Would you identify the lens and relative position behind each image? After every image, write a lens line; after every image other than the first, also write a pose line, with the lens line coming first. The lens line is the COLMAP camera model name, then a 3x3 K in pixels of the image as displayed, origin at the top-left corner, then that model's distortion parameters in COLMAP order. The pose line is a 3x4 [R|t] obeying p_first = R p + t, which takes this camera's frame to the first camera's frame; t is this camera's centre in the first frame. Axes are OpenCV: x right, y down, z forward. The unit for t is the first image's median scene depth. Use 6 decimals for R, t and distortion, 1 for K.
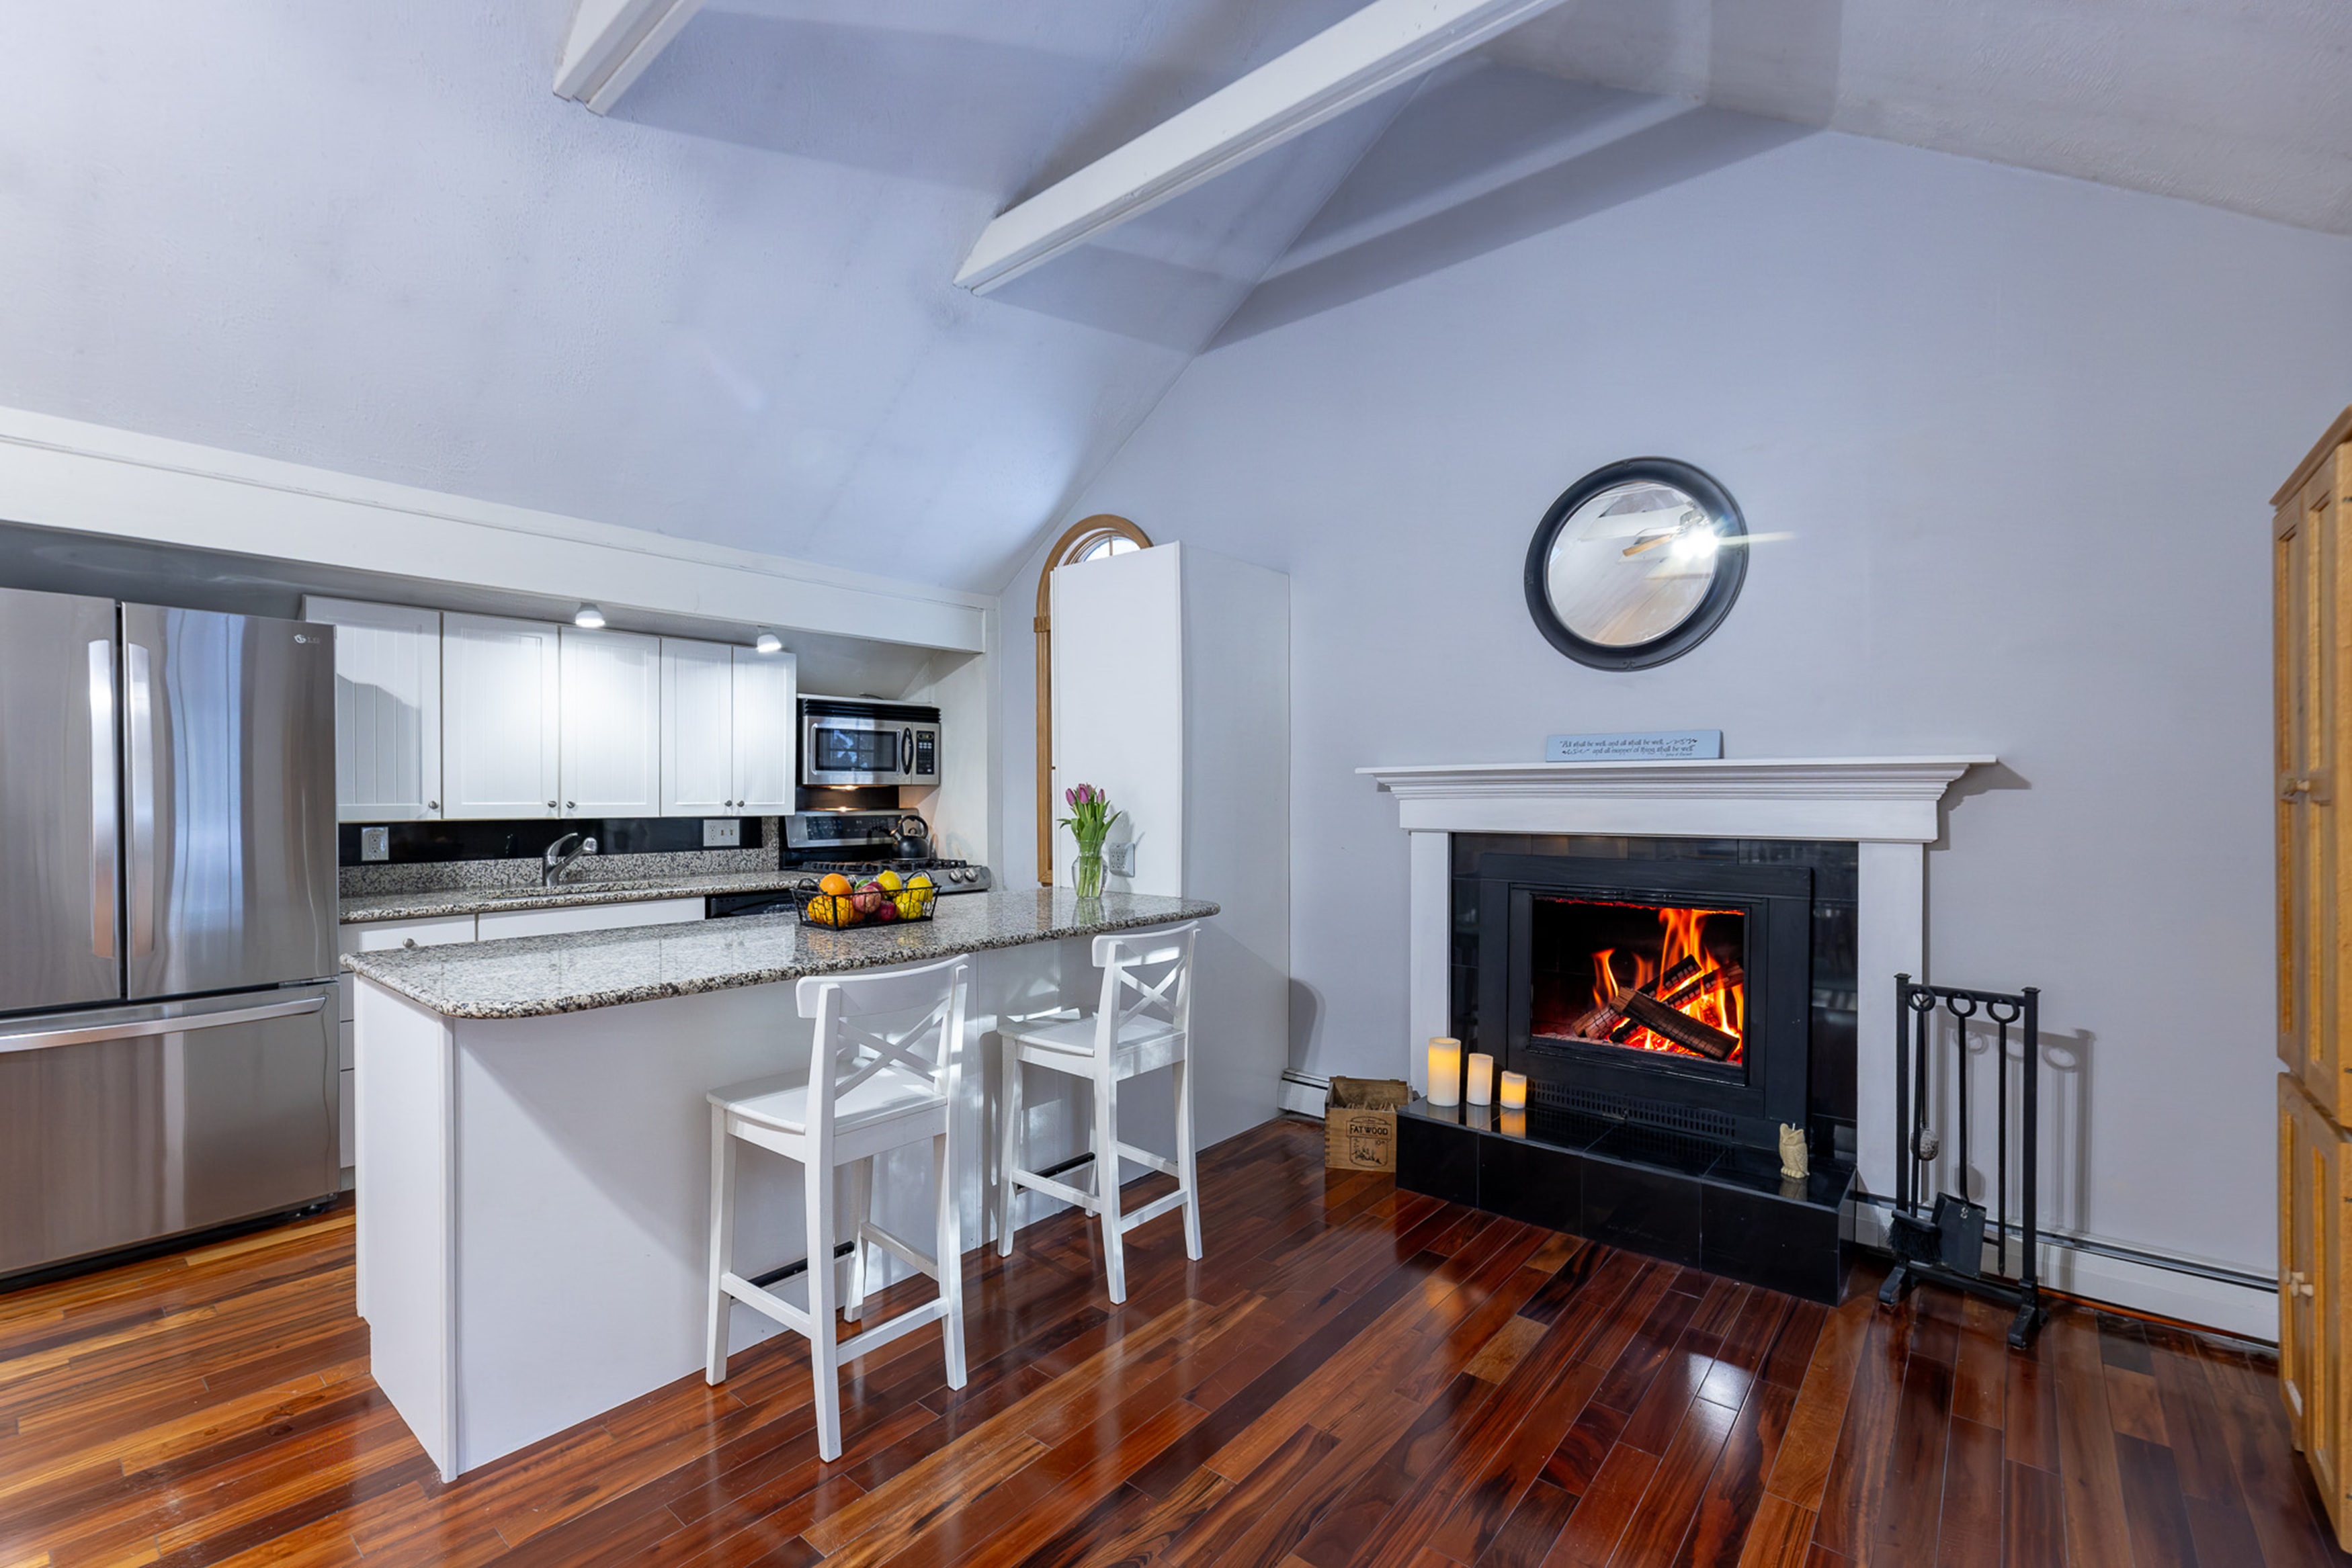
lens RADIAL K [[982.7, 0, 1183.6], [0, 982.7, 792.3], [0, 0, 1]] dist [-0.001782, -0.000410]
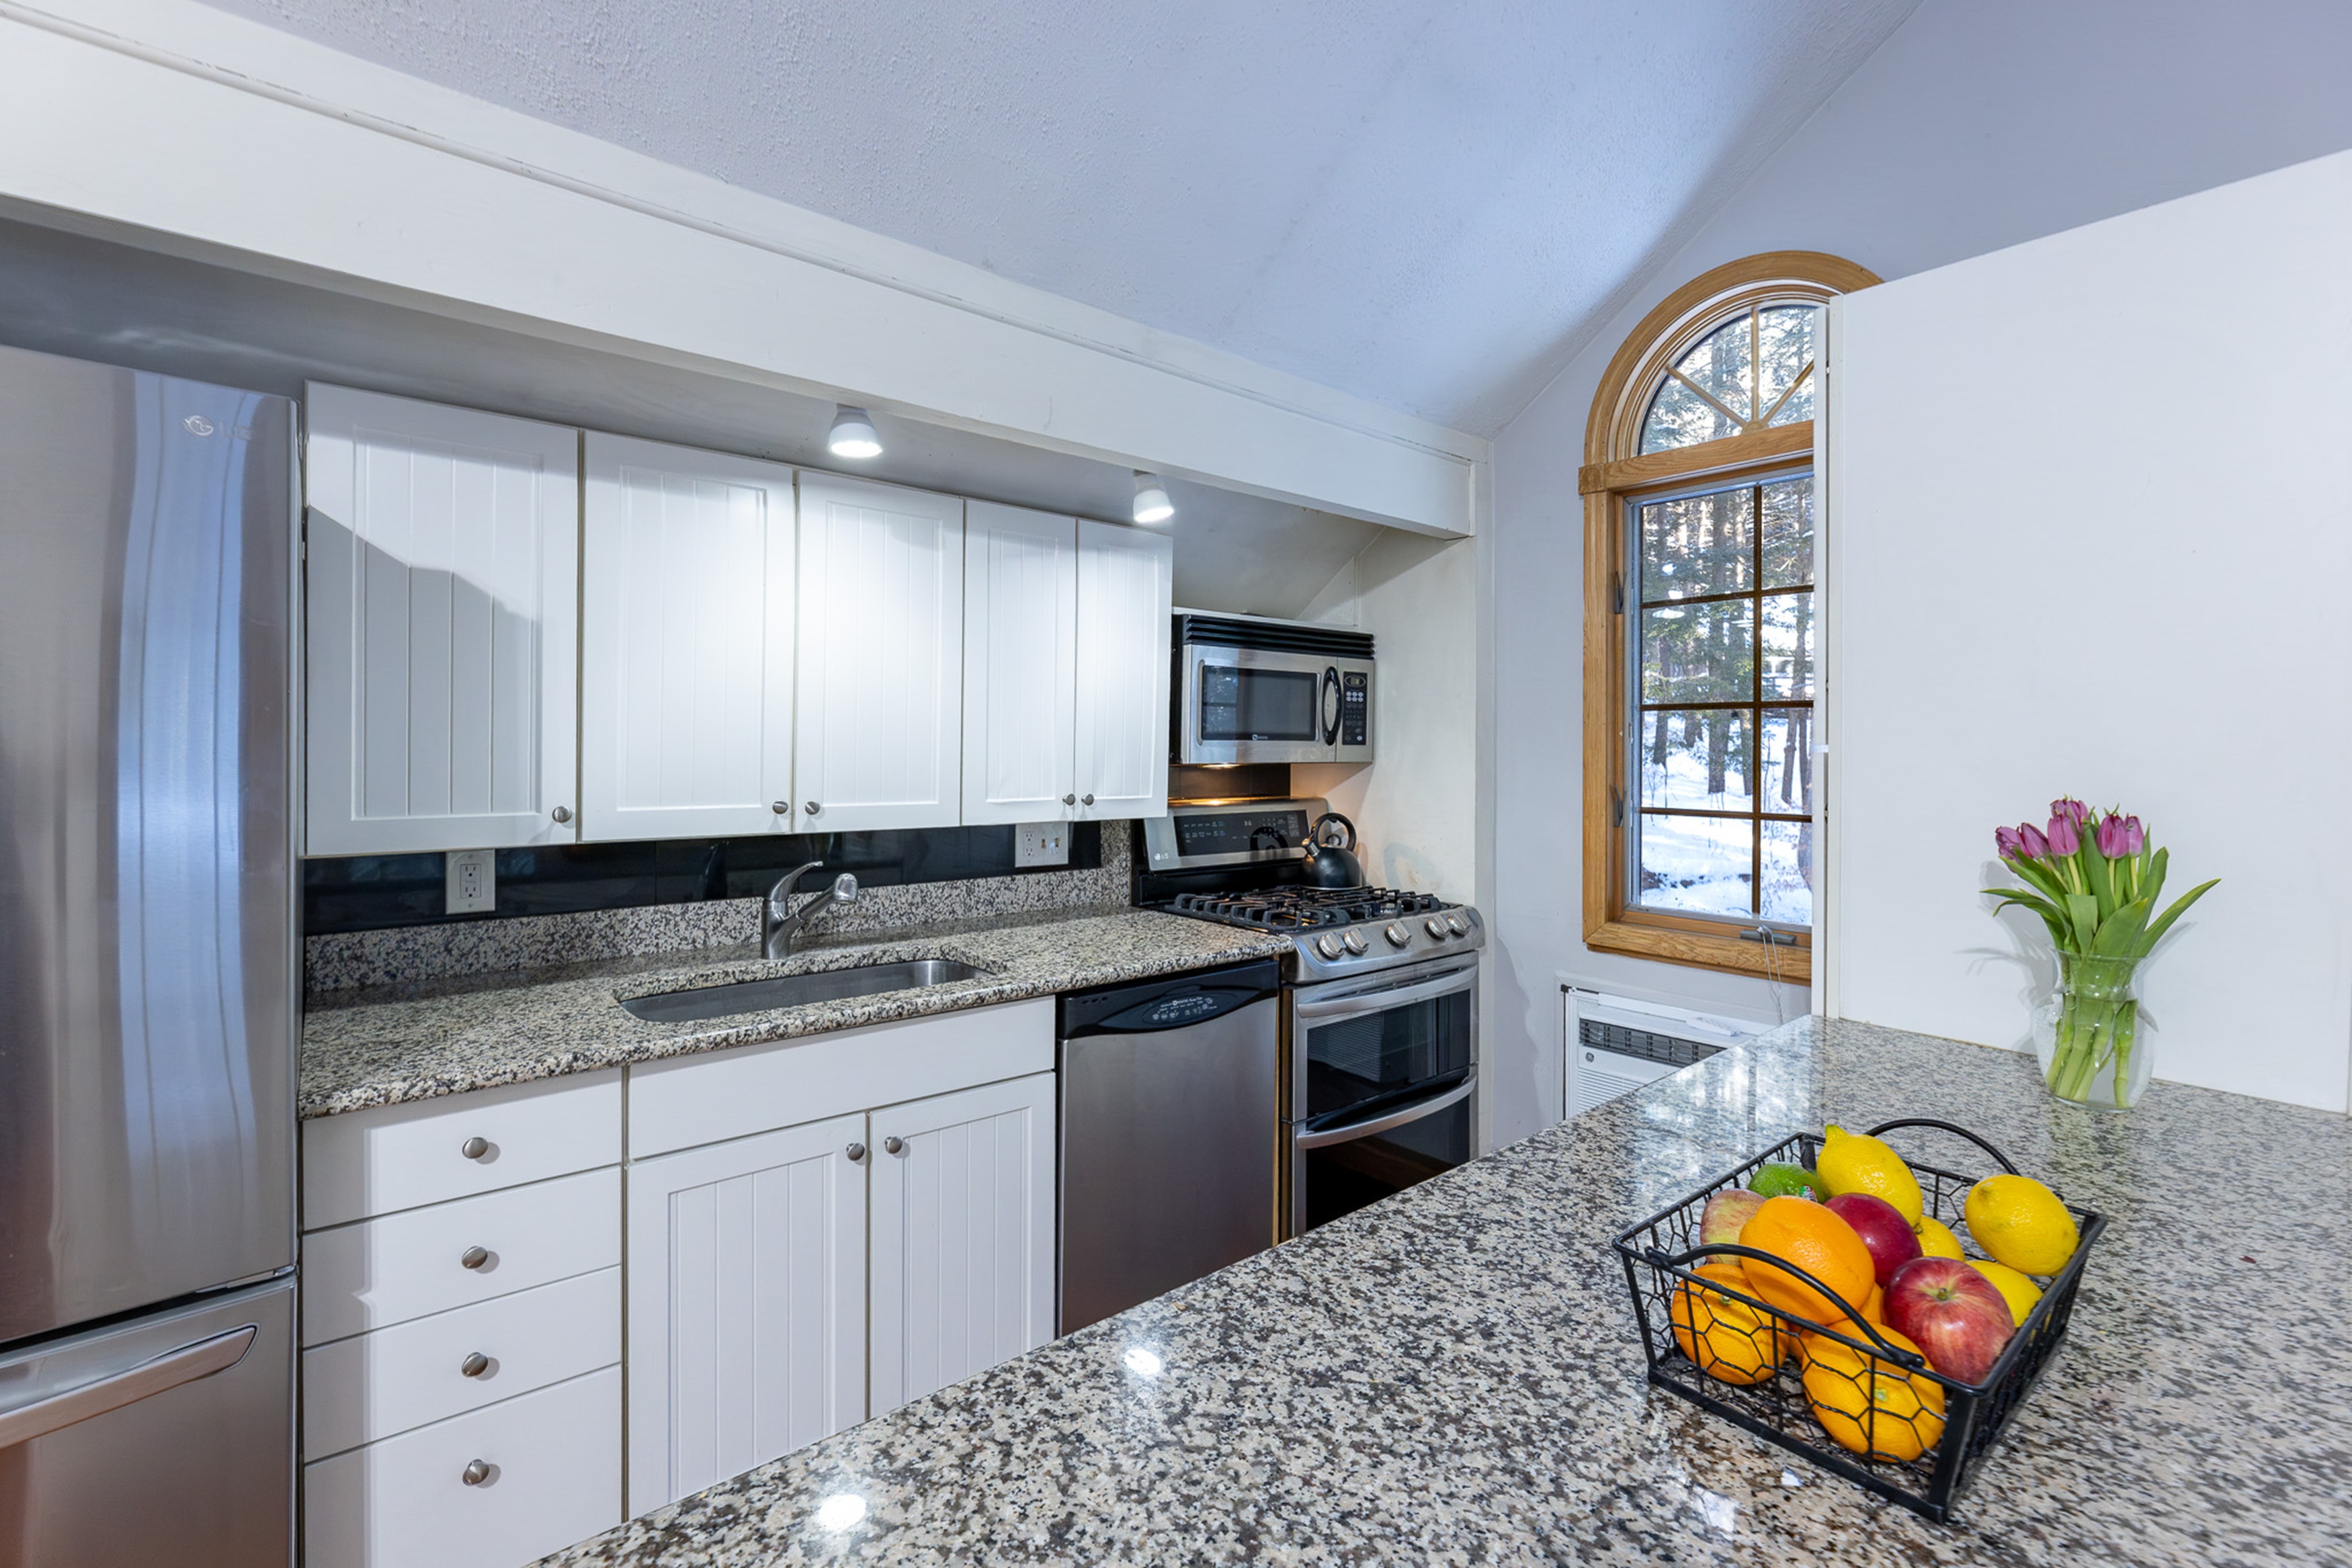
lens RADIAL K [[1003.1, 0, 1224.7], [0, 1003.1, 740.2], [0, 0, 1]] dist [-0.004544, 0.000284]
pose [[0.988924, 0.008979, -0.148151, -0.292433], [-0.009438, 0.999953, -0.002392, -0.022139], [0.148123, 0.003763, 0.988962, 0.449361]]
